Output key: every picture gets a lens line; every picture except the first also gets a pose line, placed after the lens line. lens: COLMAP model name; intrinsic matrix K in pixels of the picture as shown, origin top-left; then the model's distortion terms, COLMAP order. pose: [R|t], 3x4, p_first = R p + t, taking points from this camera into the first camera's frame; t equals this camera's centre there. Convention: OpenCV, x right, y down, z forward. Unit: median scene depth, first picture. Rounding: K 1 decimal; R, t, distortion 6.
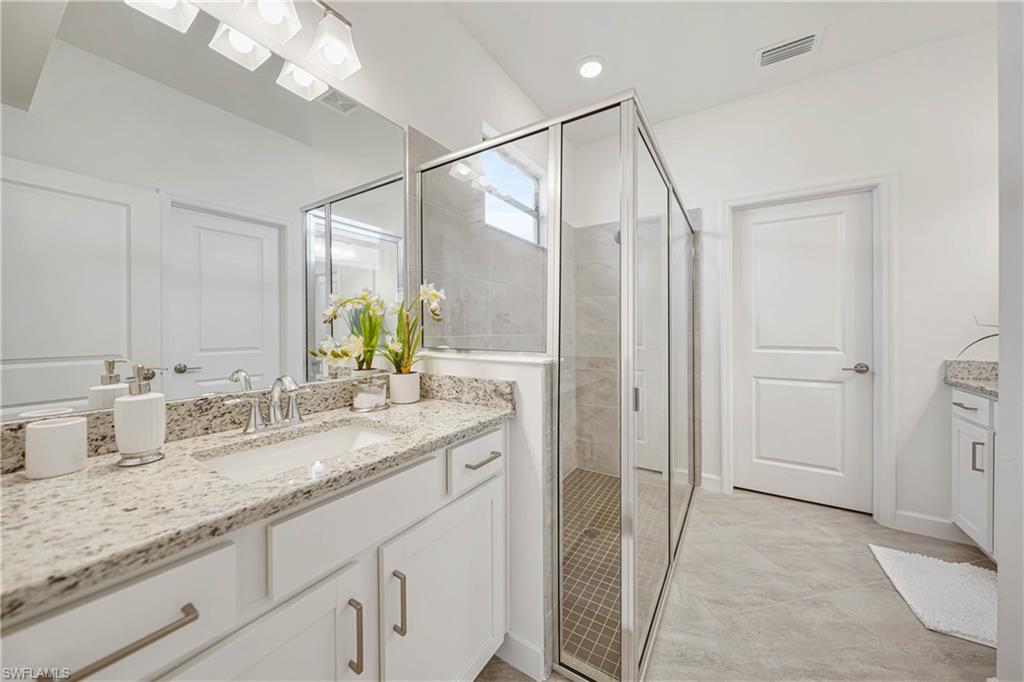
lens RADIAL K [[356.2, 0, 512.6], [0, 356.2, 329.2], [0, 0, 1]] dist [-0.001462, -0.000247]
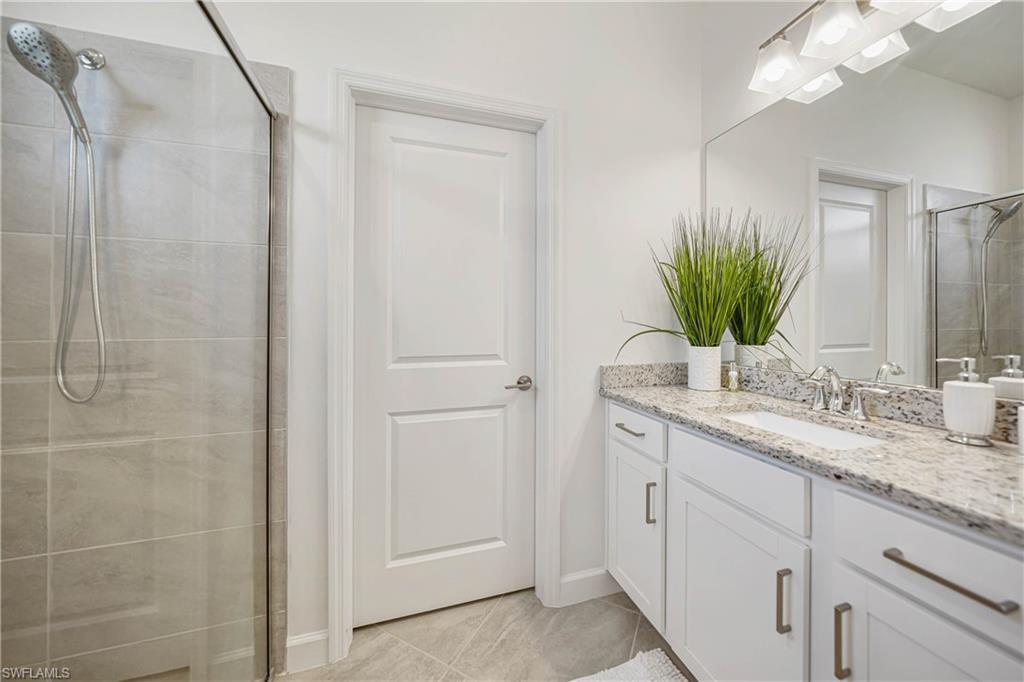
lens RADIAL K [[348.3, 0, 510.1], [0, 348.3, 317.4], [0, 0, 1]] dist [-0.000774, -0.000038]
pose [[0.644408, 0.012366, 0.764582, 0.442957], [-0.000709, 0.999878, -0.015575, -0.007265], [-0.764682, 0.009495, 0.644338, 0.583240]]
